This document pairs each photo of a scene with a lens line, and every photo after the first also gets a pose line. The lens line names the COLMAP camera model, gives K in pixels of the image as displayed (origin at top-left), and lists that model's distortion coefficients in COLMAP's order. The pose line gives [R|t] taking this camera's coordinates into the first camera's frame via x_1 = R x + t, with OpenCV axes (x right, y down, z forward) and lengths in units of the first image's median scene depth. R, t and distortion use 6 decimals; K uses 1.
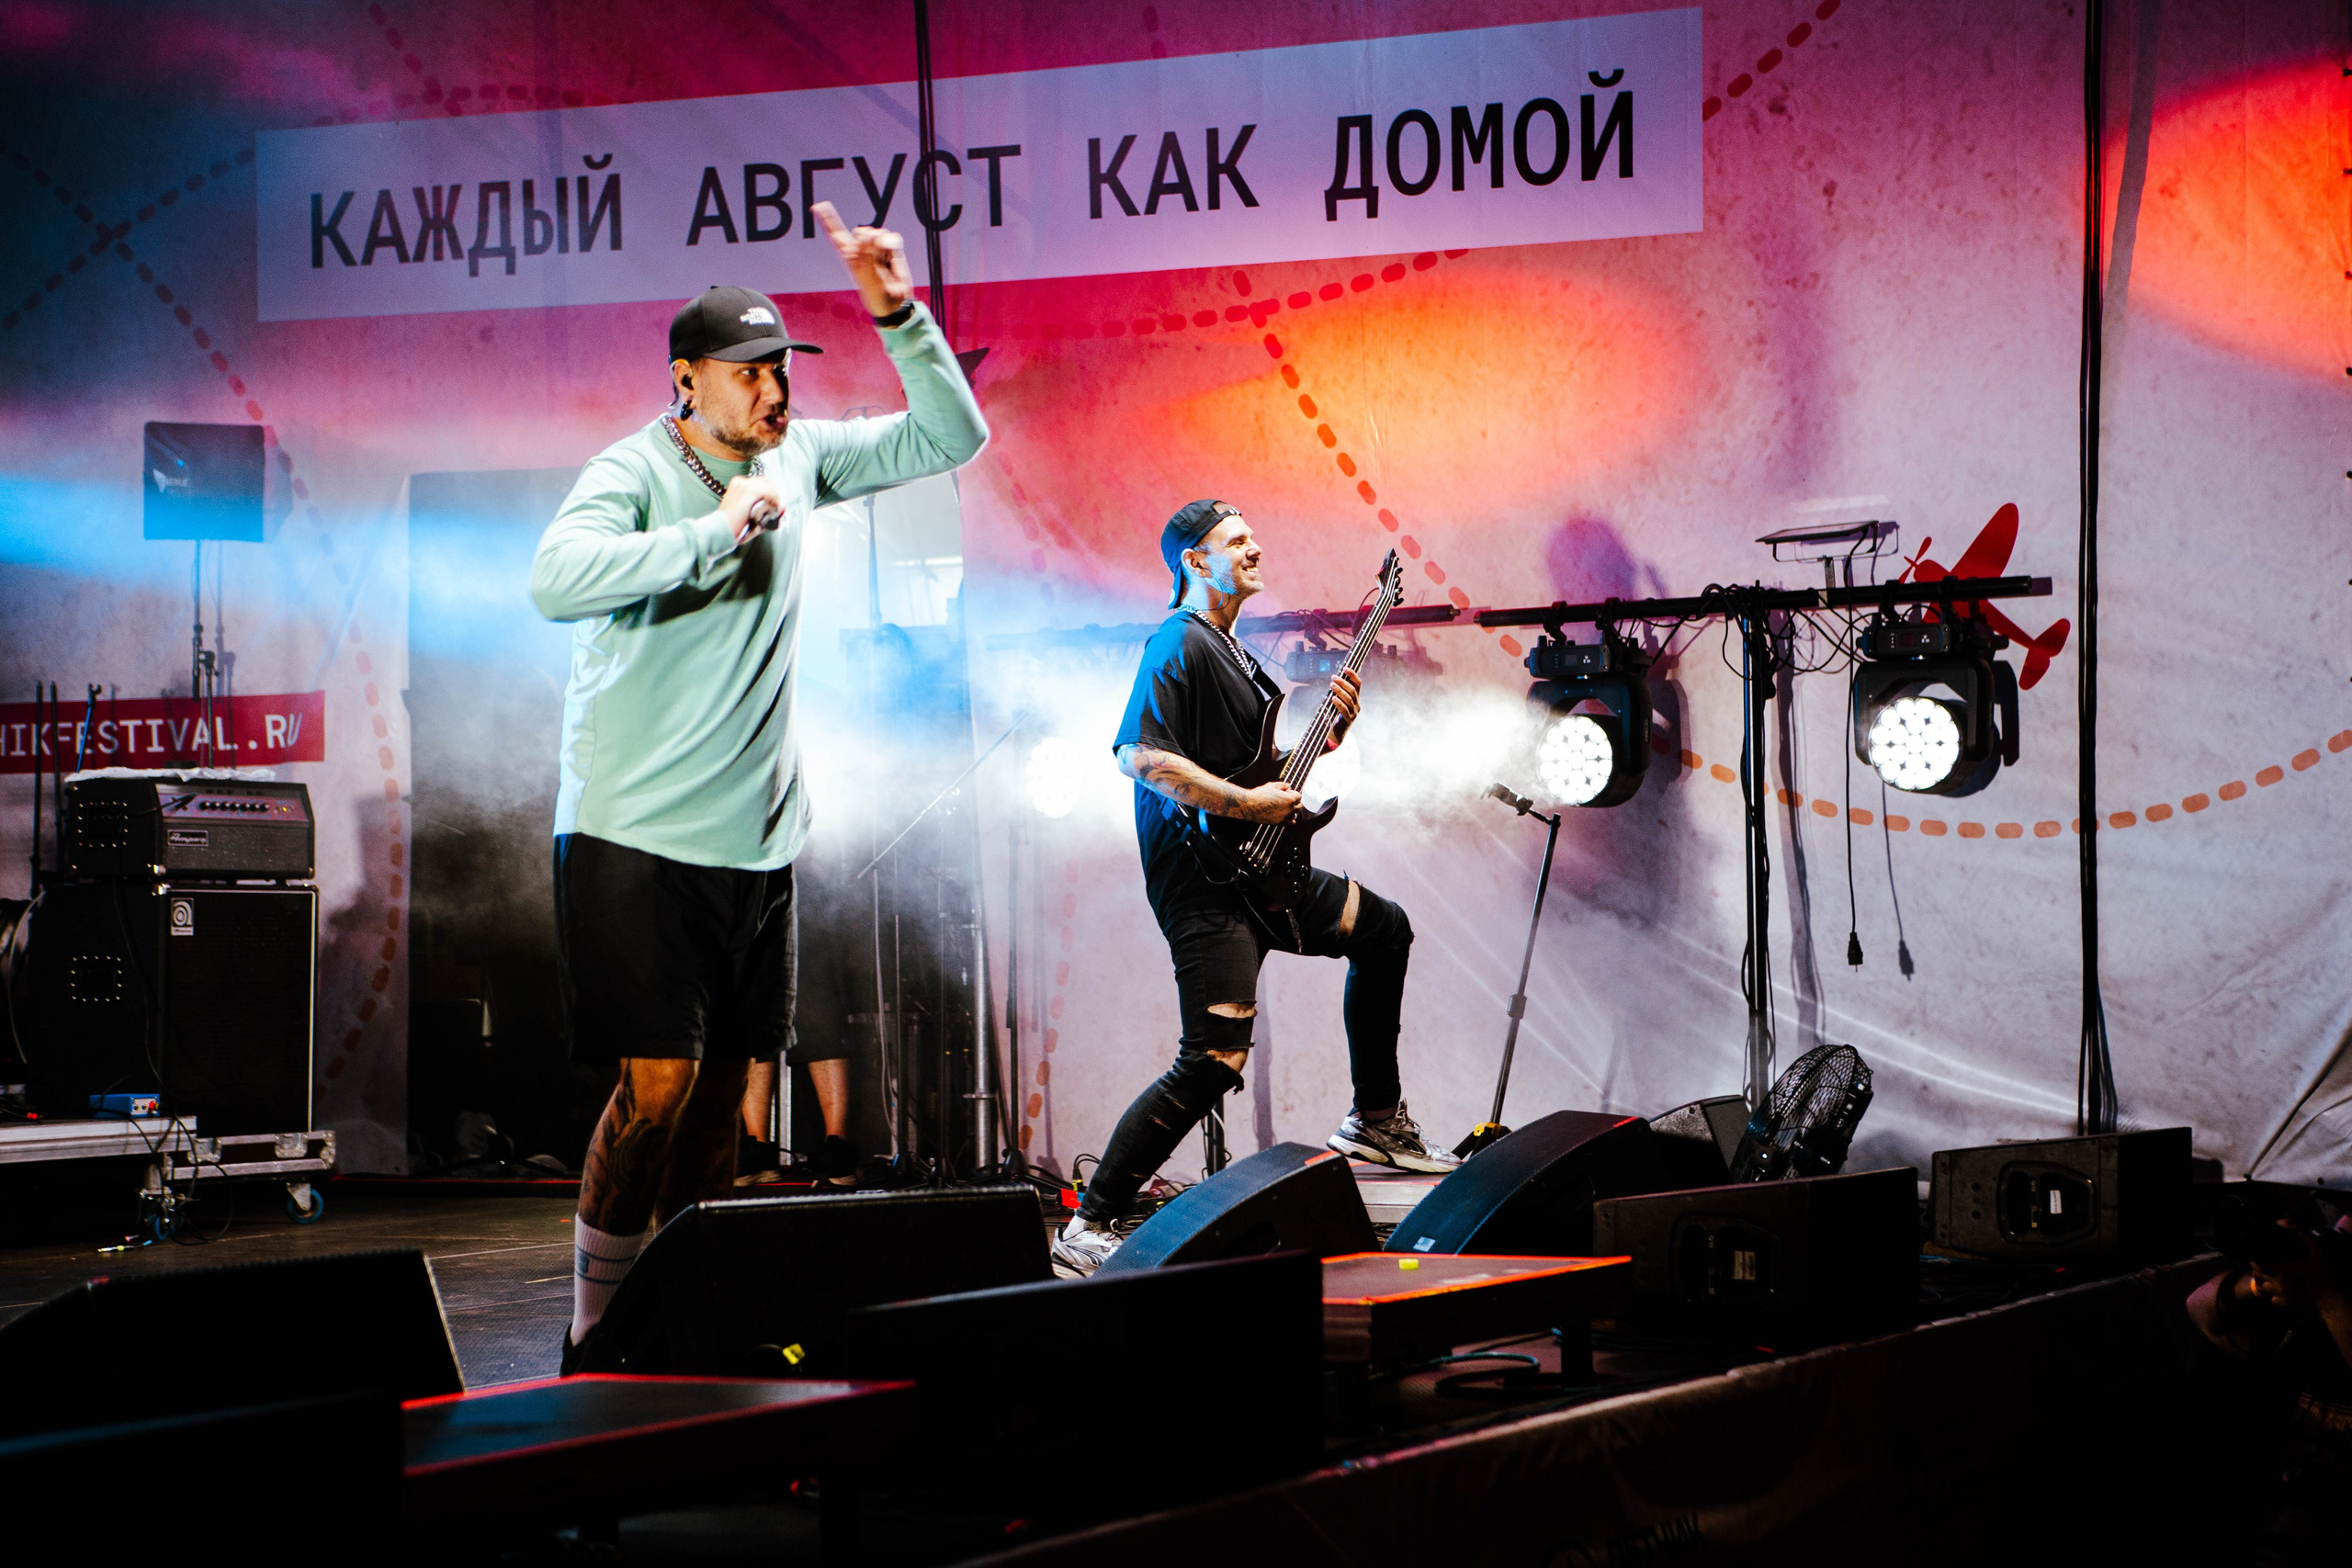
lens RADIAL K [[4447.8, 0, 1180.6], [0, 4447.8, 777.5], [0, 0, 1]] dist [0.185146, 0.000000]
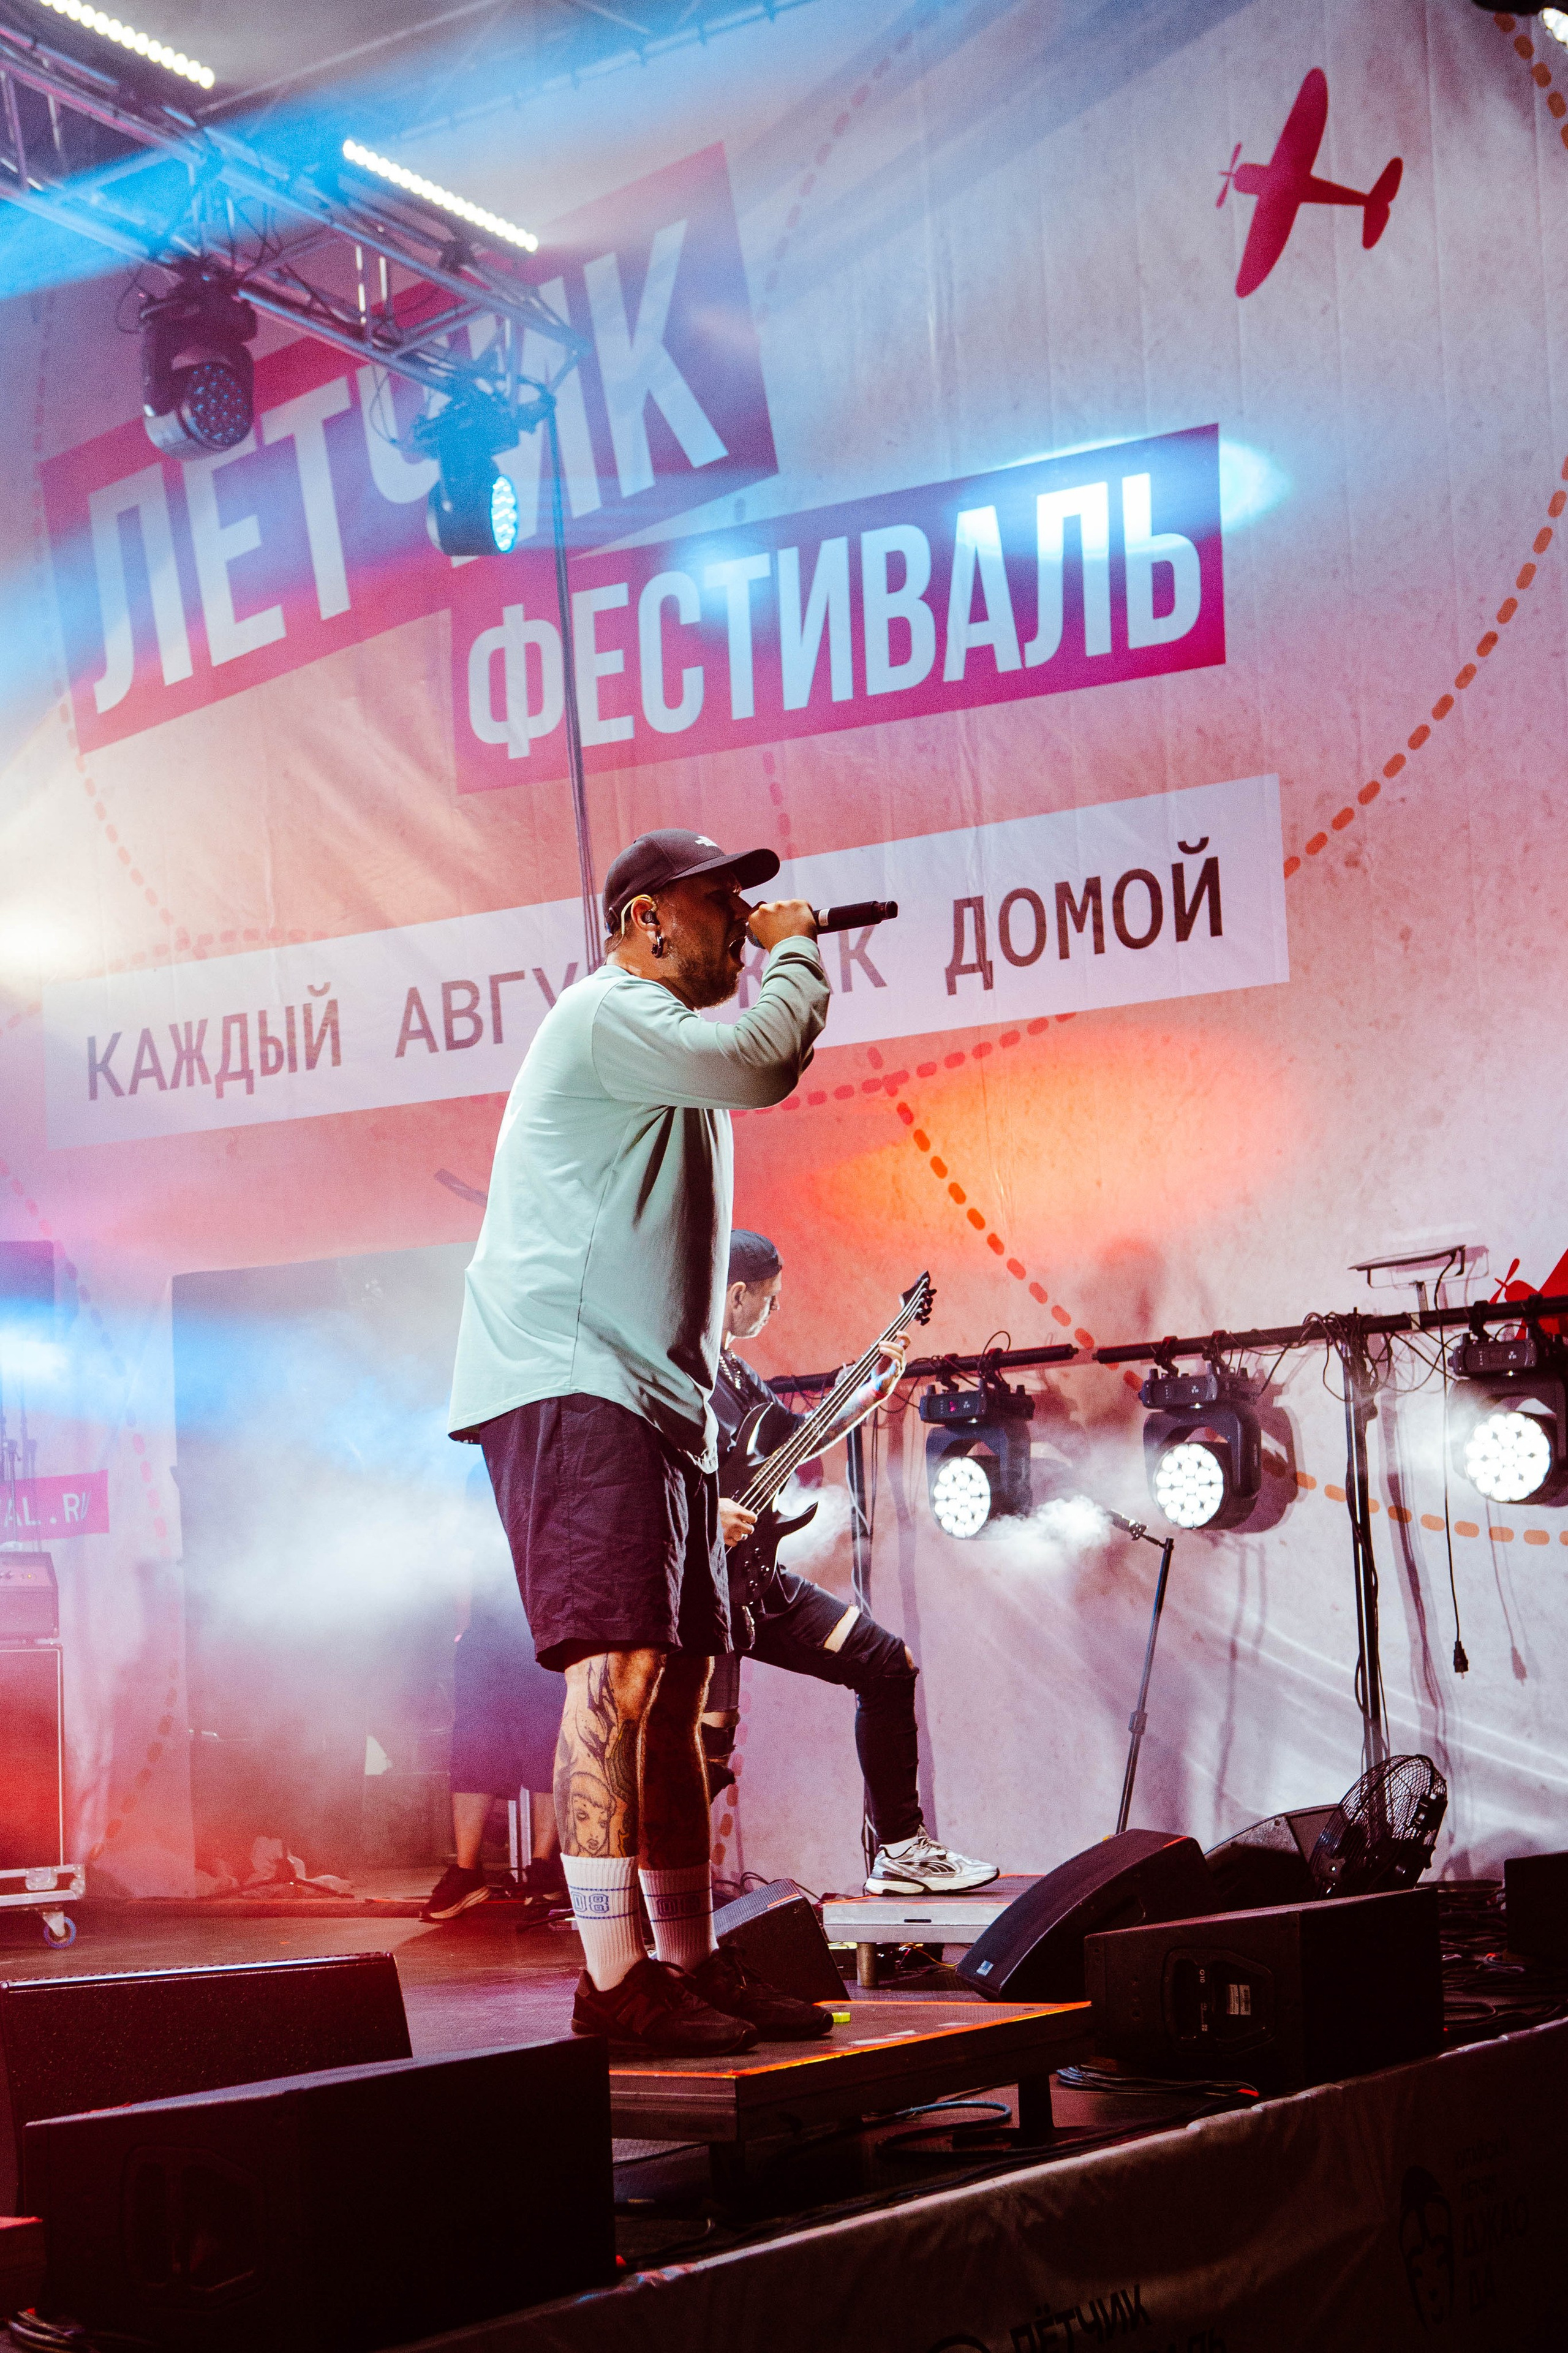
lens RADIAL K [[3544.5, 0, 608.8], [0, 3544.5, 1380.8], [0, 0, 1]] dist [-0.034581, 0.000000]
pose [[0.989793, -0.042921, -0.135892, 0.064273], [0.036943, 0.998248, -0.046217, 0.004676], [0.137638, 0.040725, 0.989645, 0.146402]]
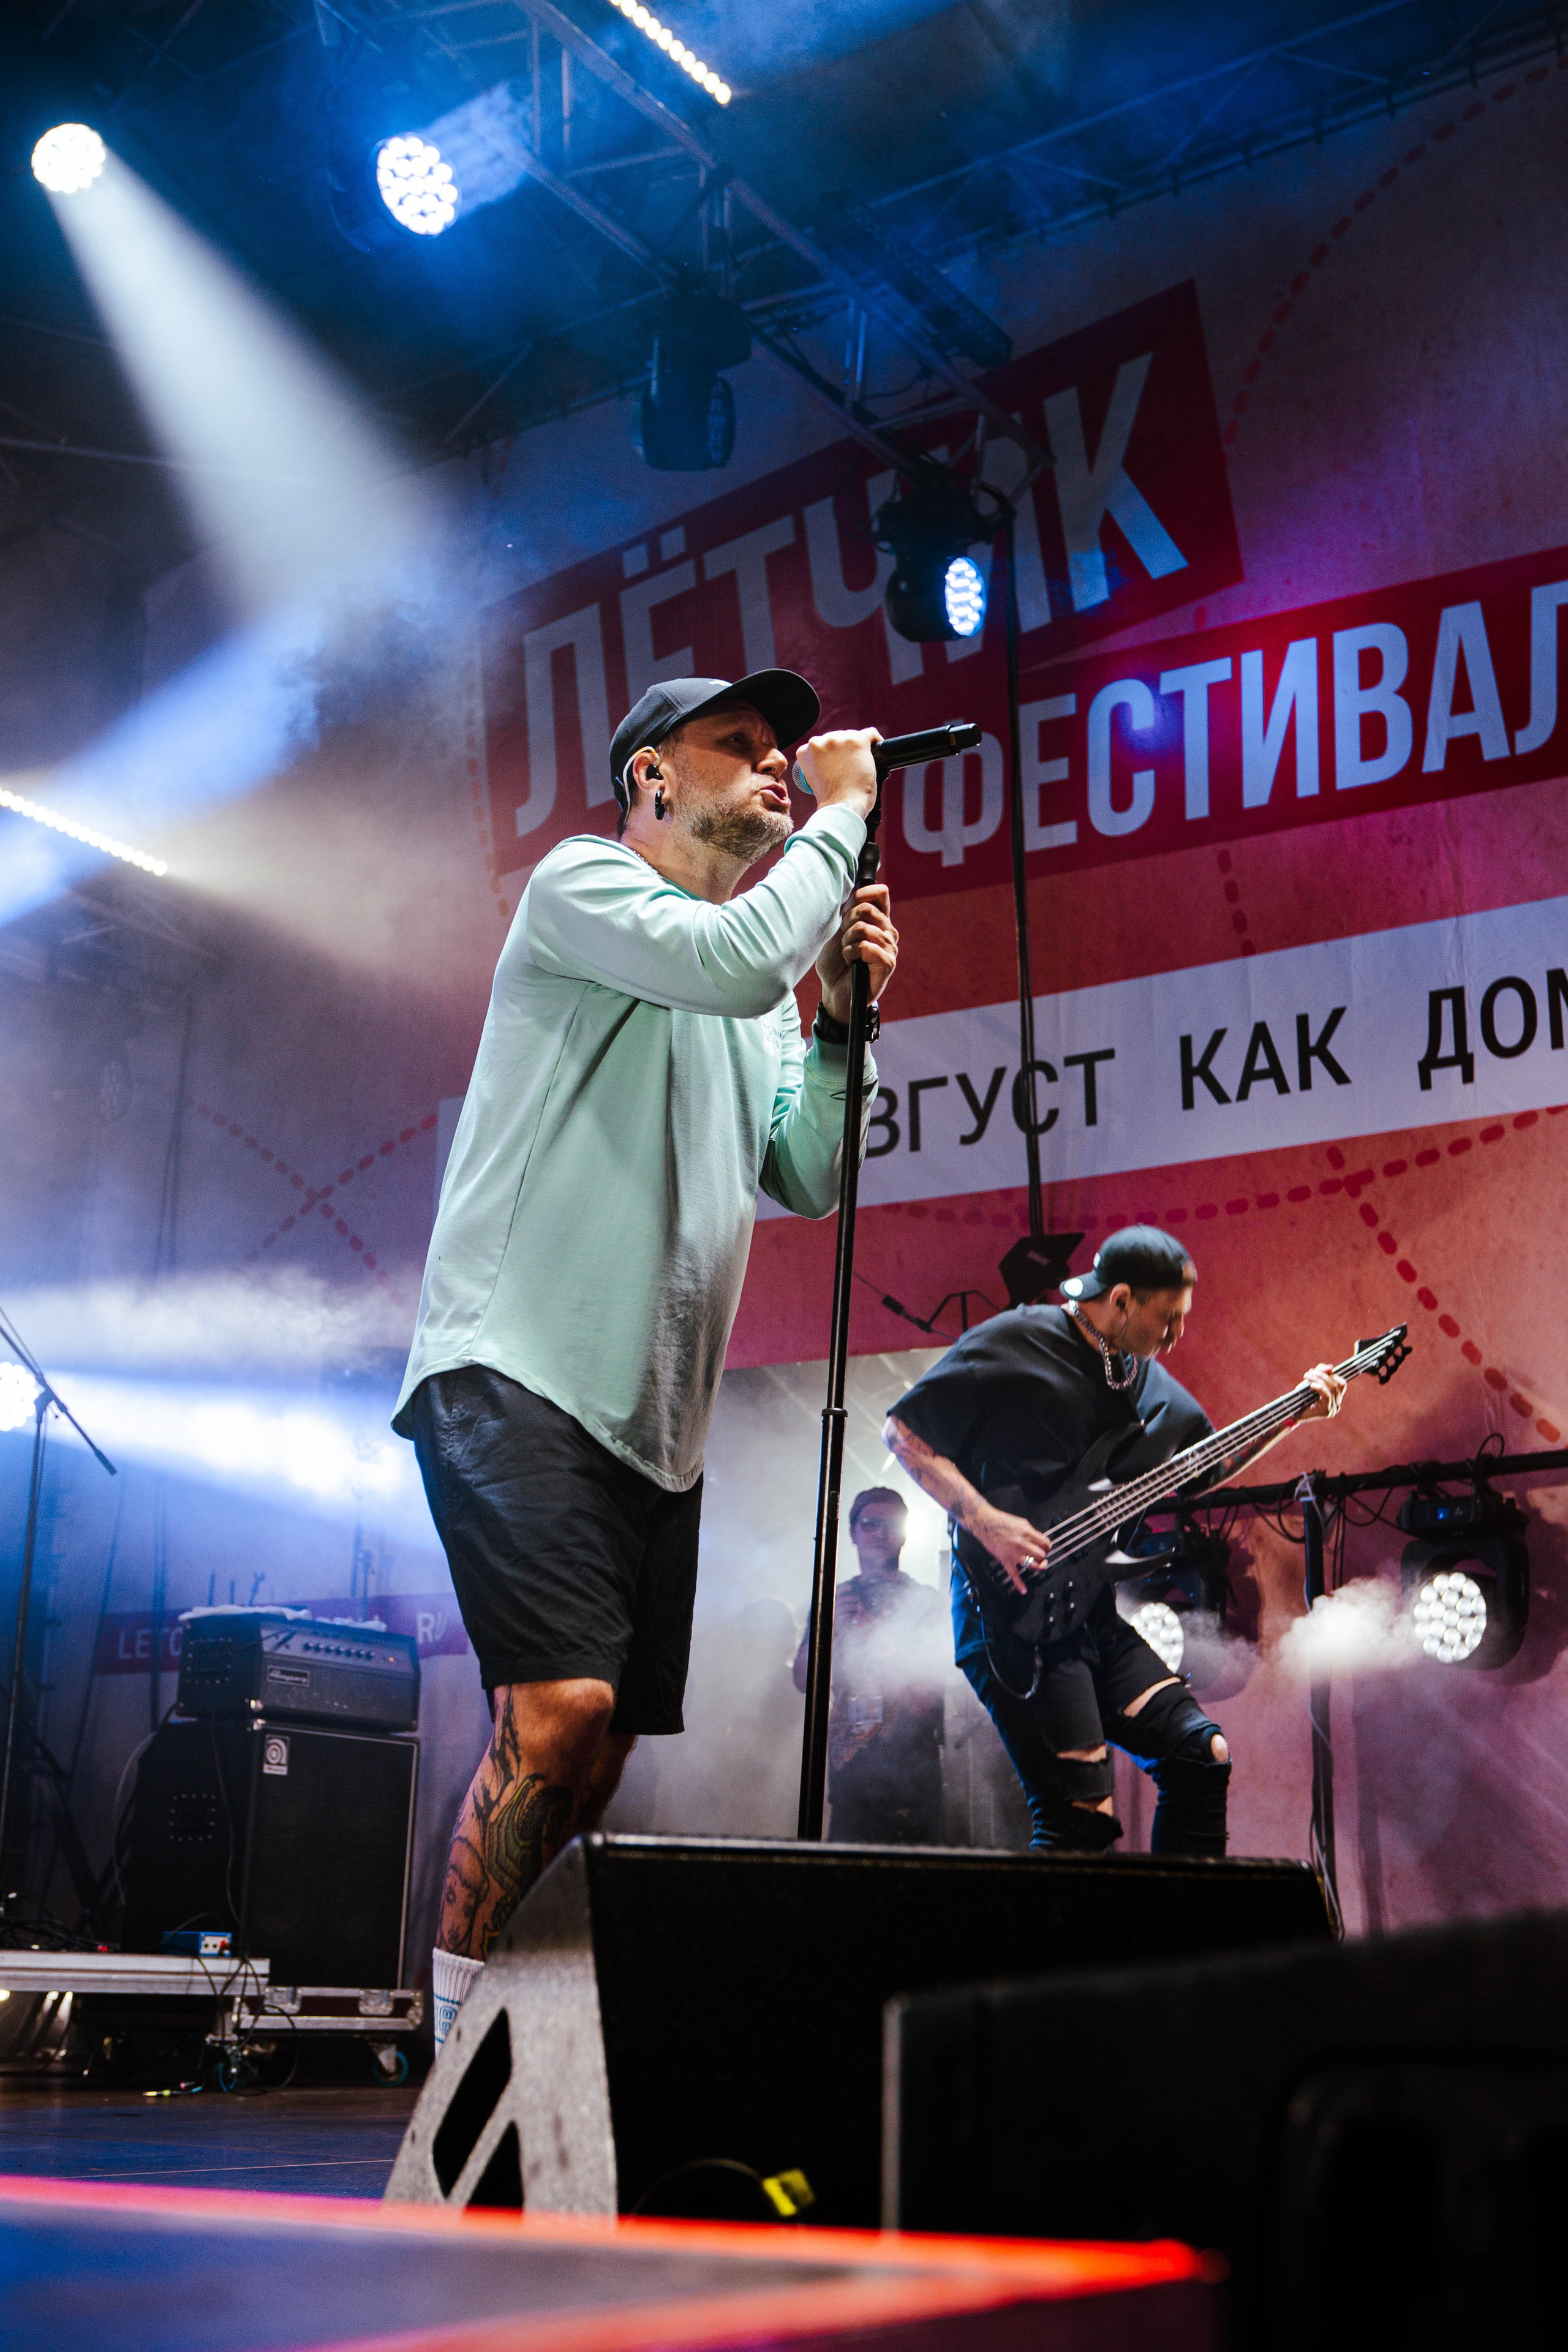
lens RADIAL K [[2854.0, 0, 773.3], [0, 2854.0, 1164.5], [0, 0, 1]] dist [0.002079, 0.000000]
pose [[0.990176, -0.009092, -0.139531, -0.022780], [-0.025053, 0.970200, -0.241005, 0.051904], [0.137564, 0.242133, 0.960441, 0.362031]]
